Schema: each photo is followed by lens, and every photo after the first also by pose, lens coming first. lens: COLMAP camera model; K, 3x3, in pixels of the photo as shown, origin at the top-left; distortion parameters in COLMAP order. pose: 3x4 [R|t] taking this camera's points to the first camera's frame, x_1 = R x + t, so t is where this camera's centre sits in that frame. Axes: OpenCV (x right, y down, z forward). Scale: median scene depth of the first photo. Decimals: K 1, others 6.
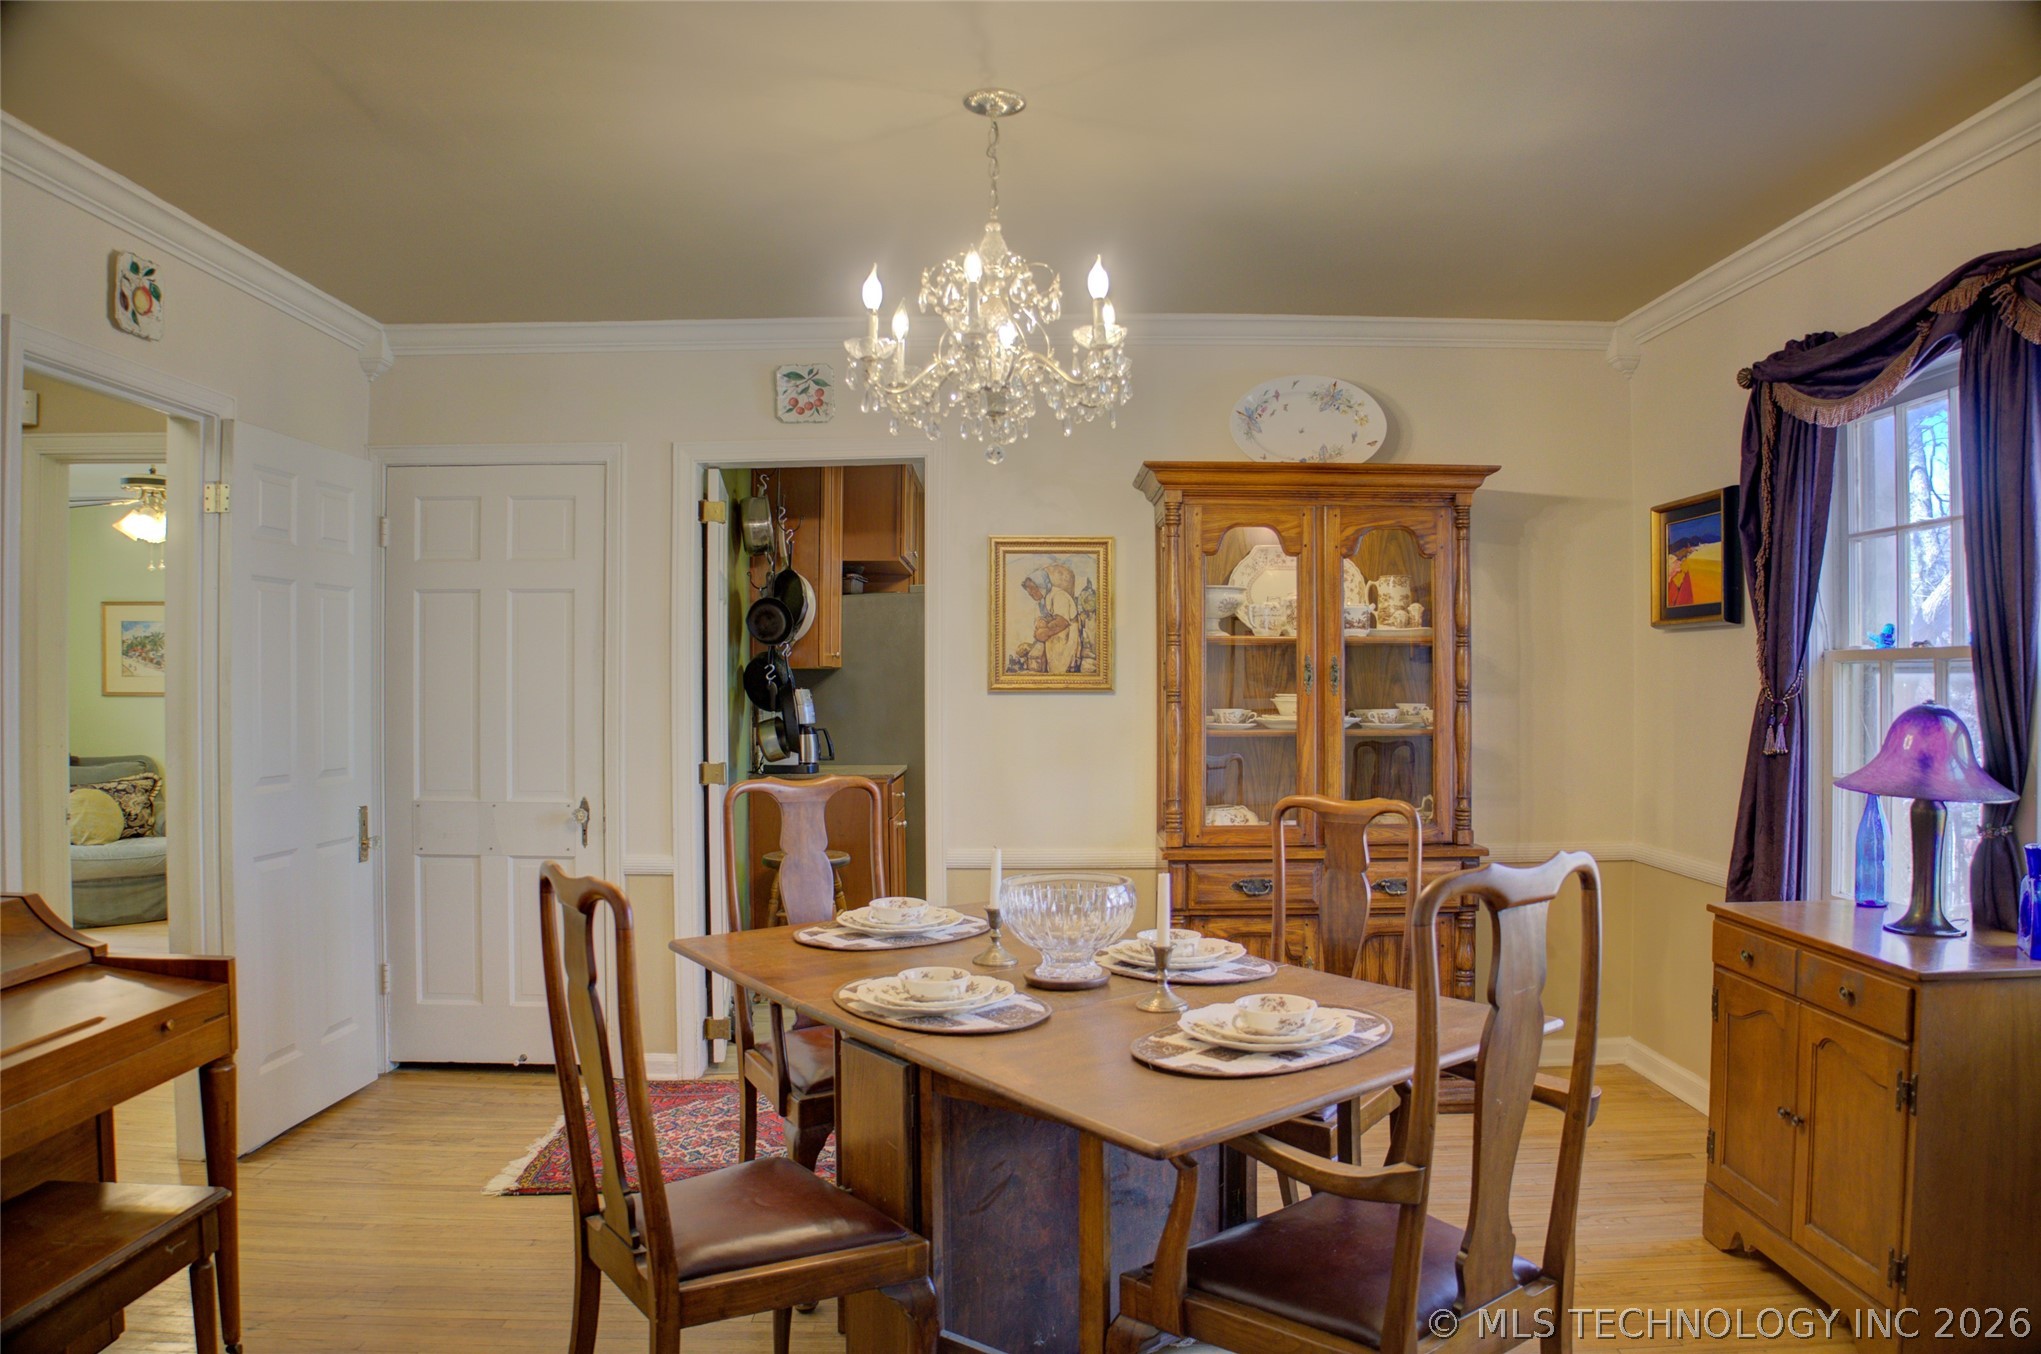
lens RADIAL K [[1391.4, 0, 1028.7], [0, 1391.4, 679.5], [0, 0, 1]] dist [-0.149398, 0.076129]
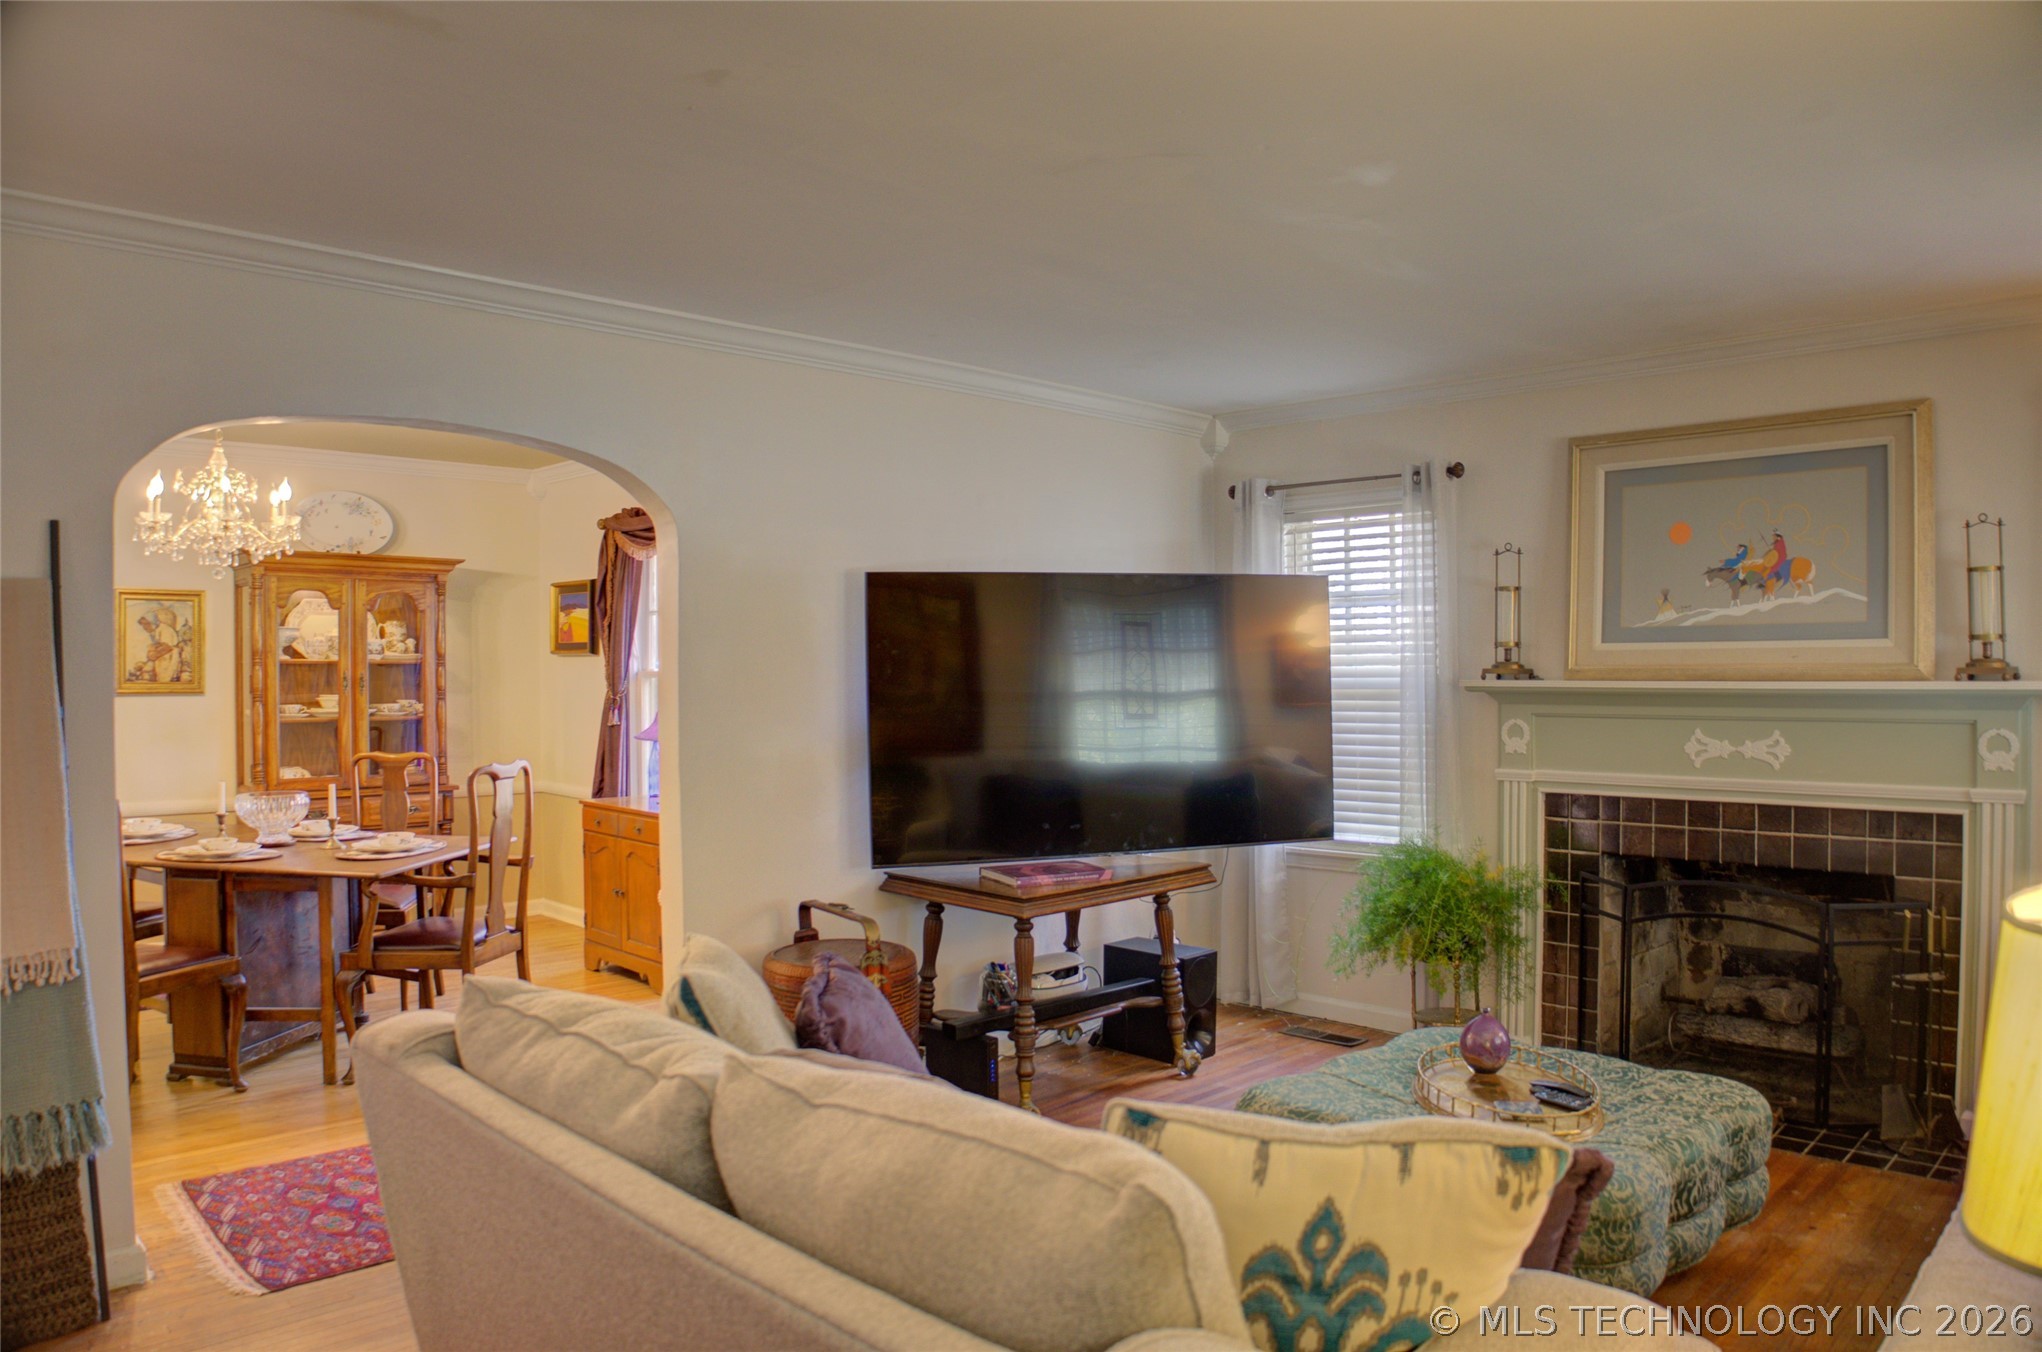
lens RADIAL K [[1392.1, 0, 1029.3], [0, 1392.1, 678.5], [0, 0, 1]] dist [-0.149398, 0.076129]
pose [[0.719291, -0.006197, 0.694682, -0.317866], [-0.001356, 0.999946, 0.010324, -0.026354], [-0.694708, -0.008368, 0.719243, -0.693433]]
